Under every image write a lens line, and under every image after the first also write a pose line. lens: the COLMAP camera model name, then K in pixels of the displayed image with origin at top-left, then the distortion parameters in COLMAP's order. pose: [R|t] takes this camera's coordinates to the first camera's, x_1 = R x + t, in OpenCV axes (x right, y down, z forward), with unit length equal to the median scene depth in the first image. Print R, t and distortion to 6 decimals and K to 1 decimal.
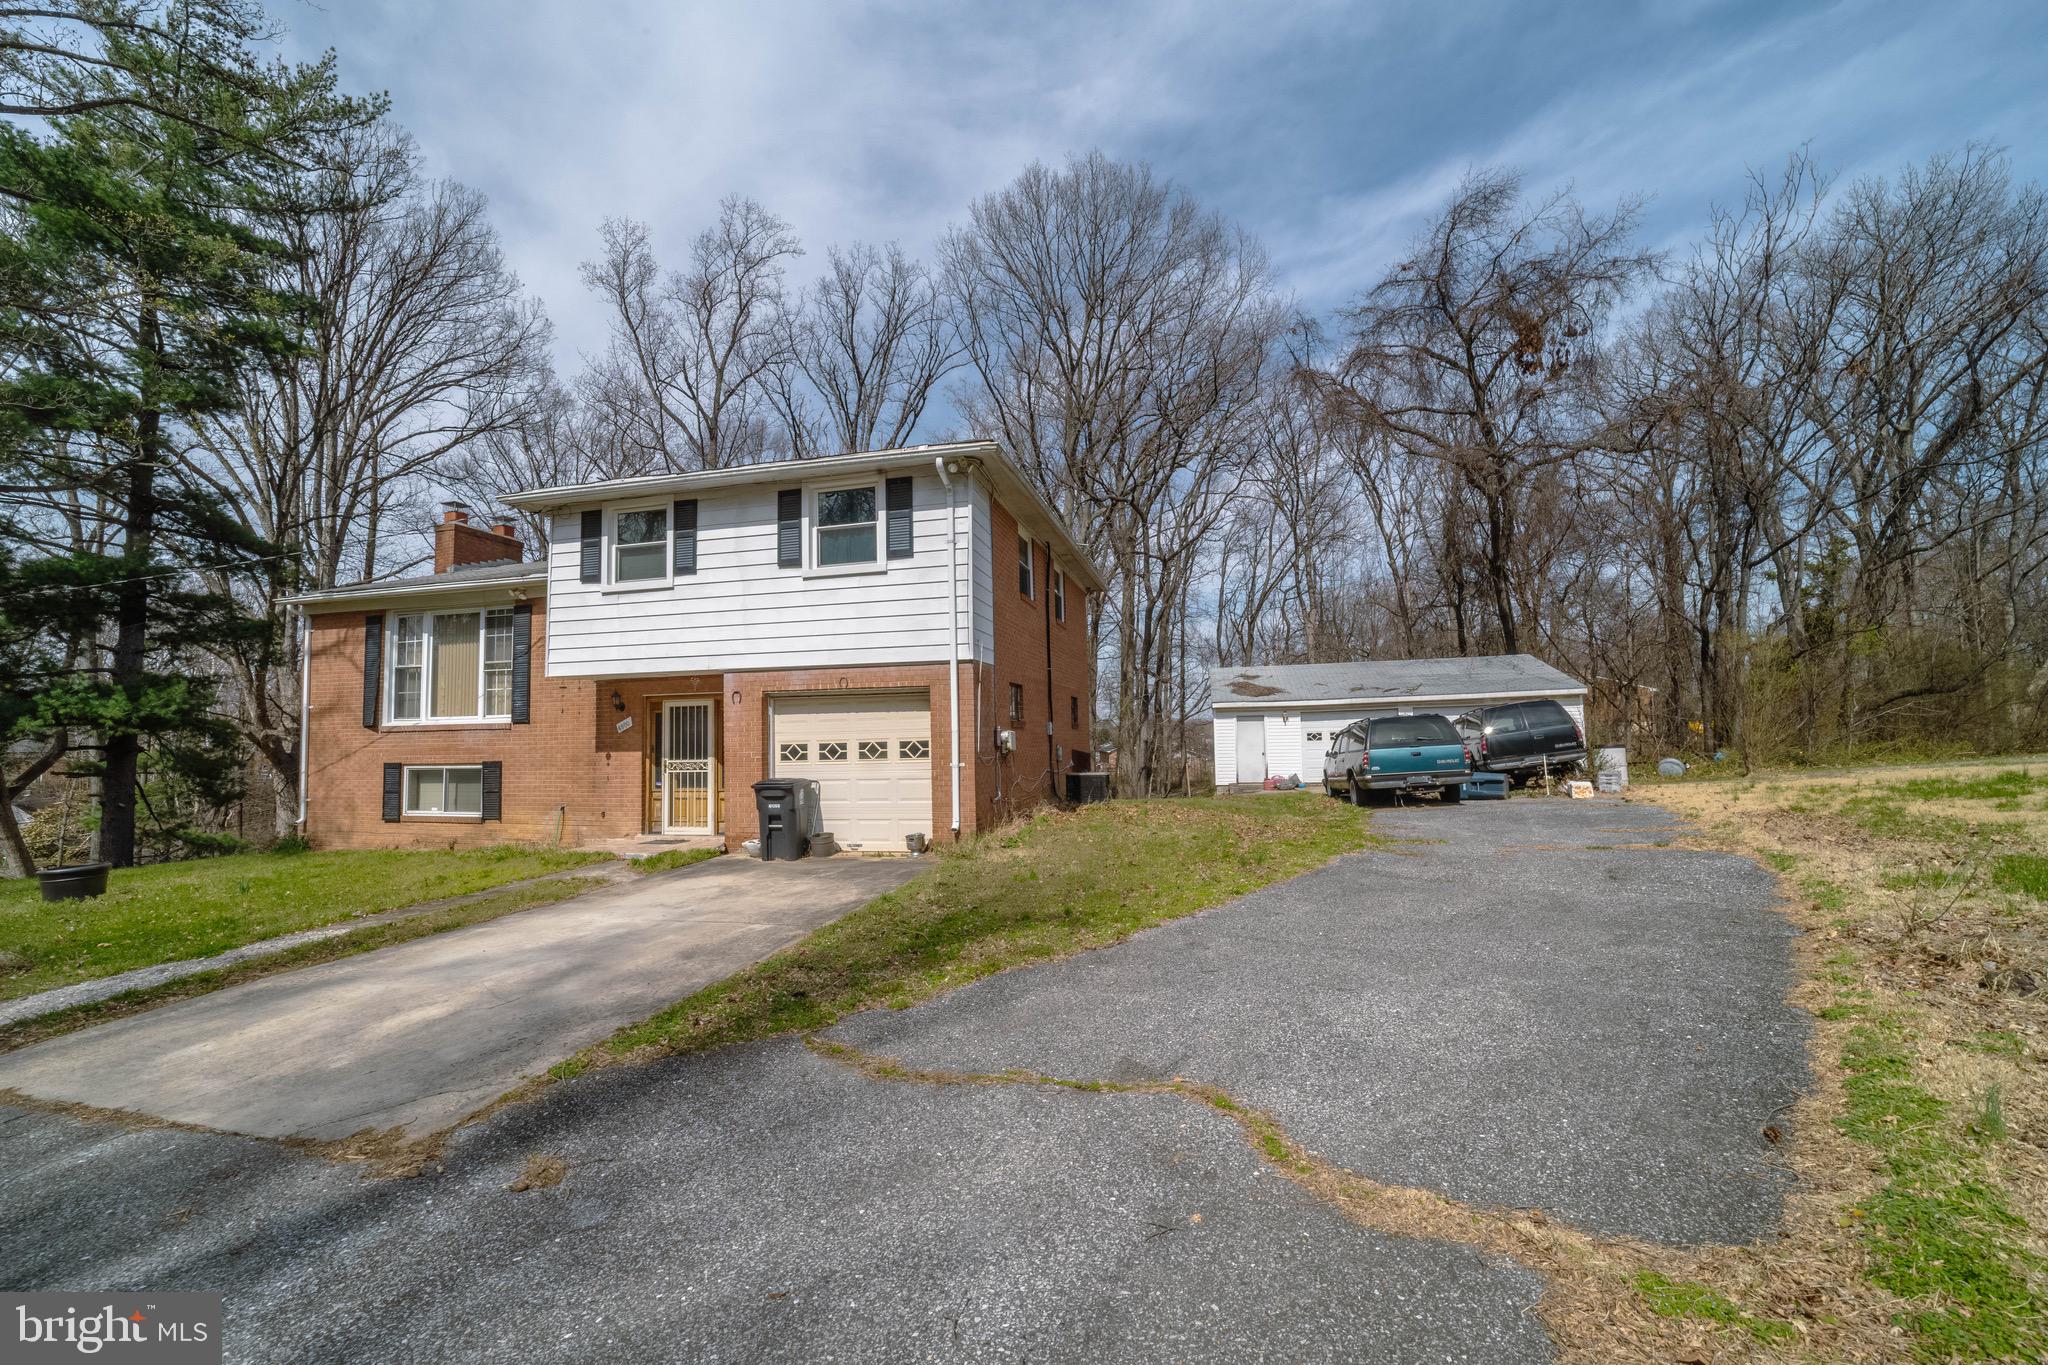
lens RADIAL K [[789.8, 0, 1027.0], [0, 789.8, 686.3], [0, 0, 1]] dist [-0.034509, 0.009843]
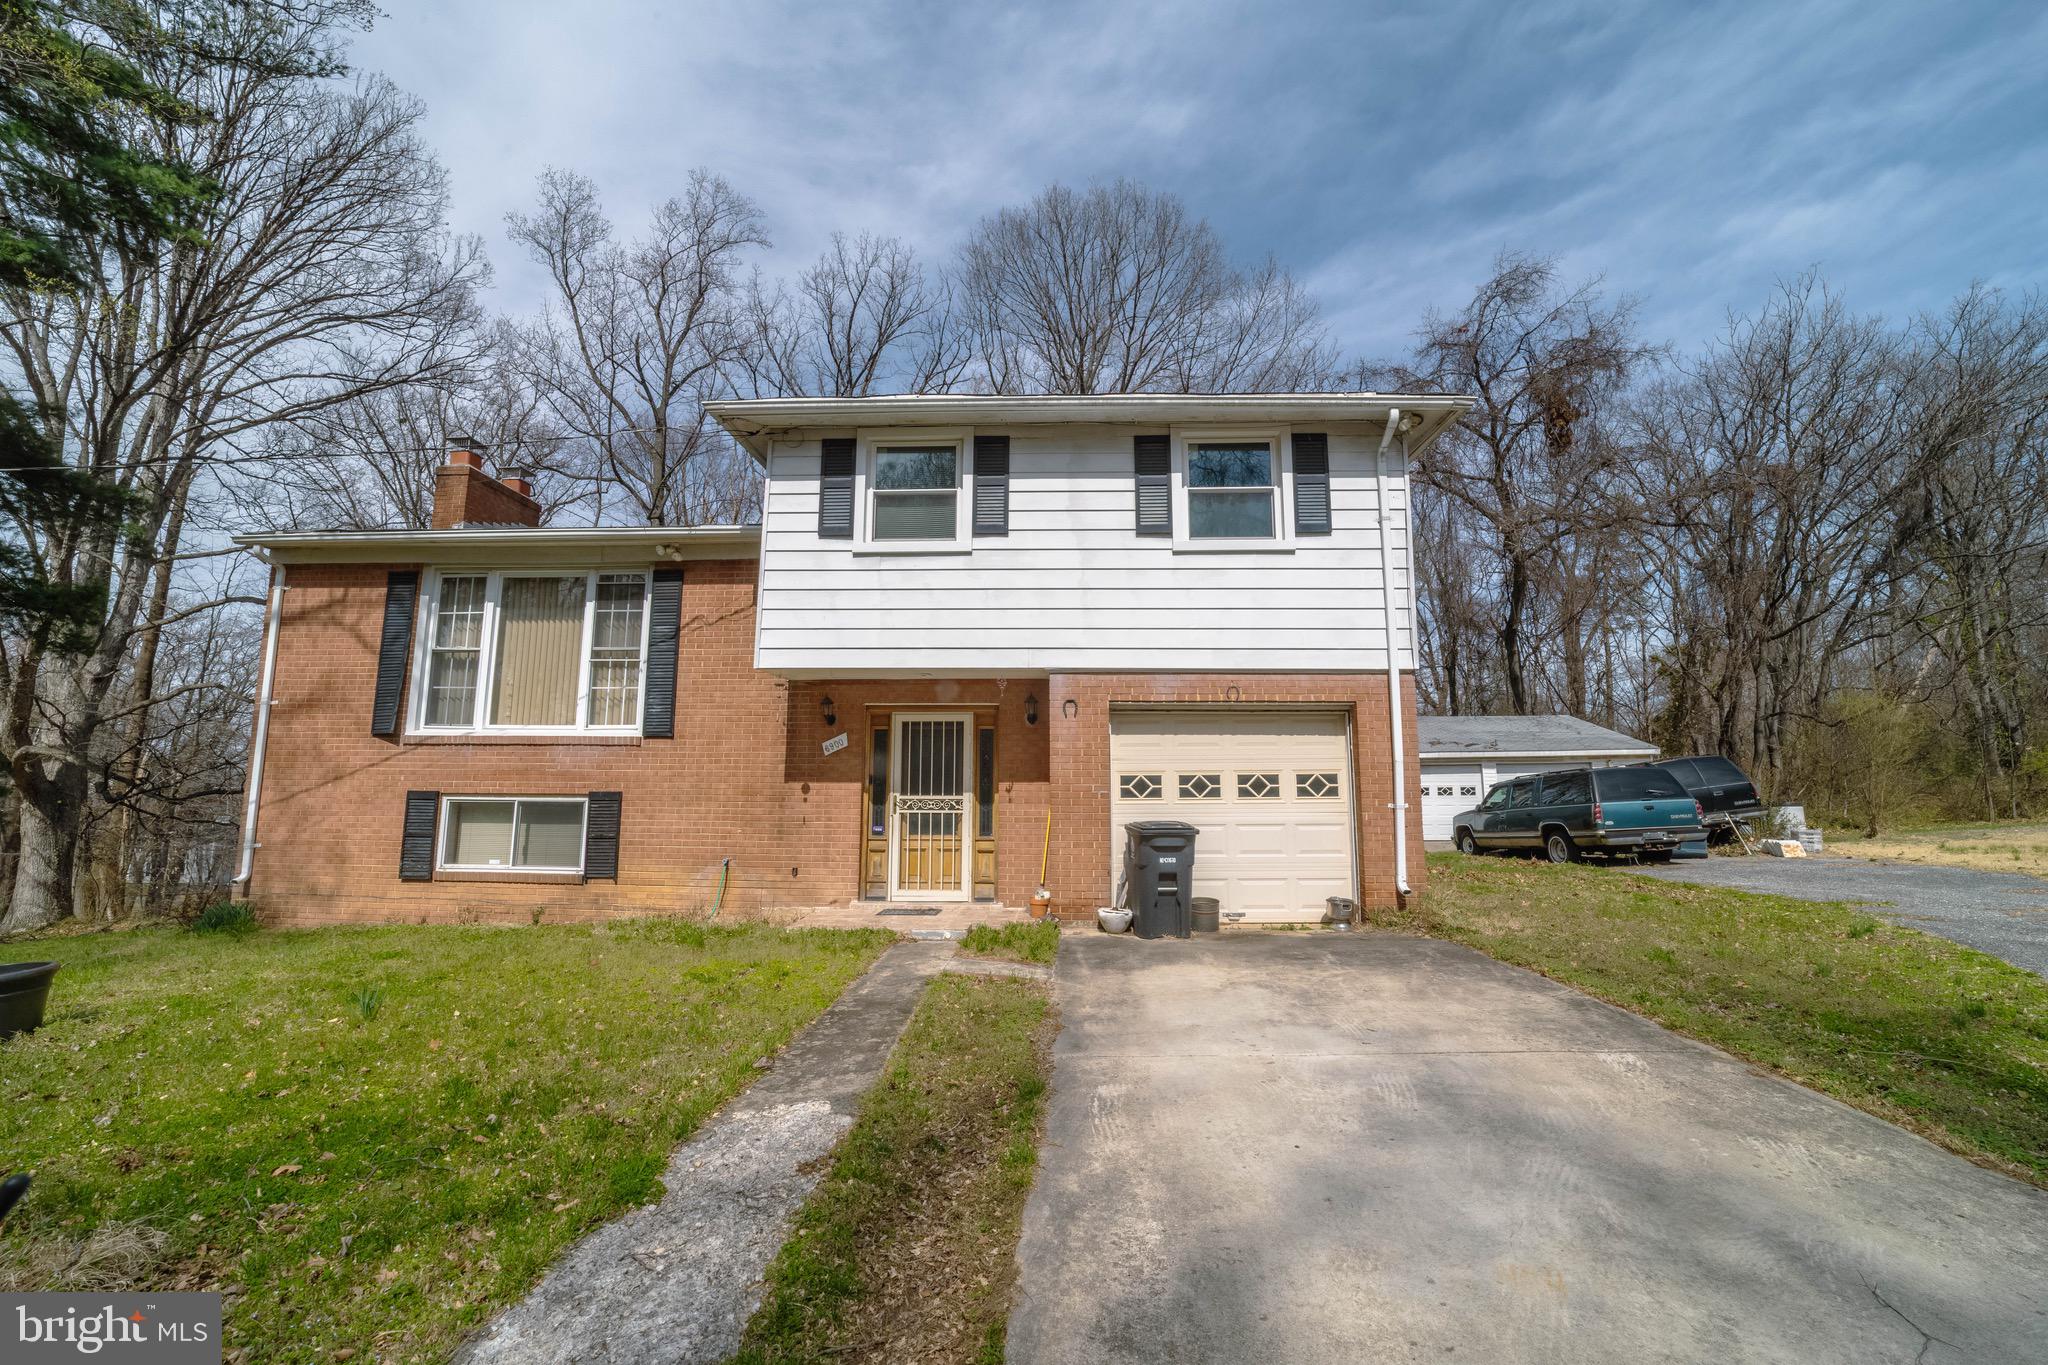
lens RADIAL K [[792.2, 0, 1025.7], [0, 792.2, 689.0], [0, 0, 1]] dist [-0.019211, 0.000653]
pose [[0.980223, 0.049272, 0.191666, -0.492753], [-0.036528, 0.996915, -0.069465, 0.043685], [-0.194497, 0.061090, 0.978999, 0.264312]]
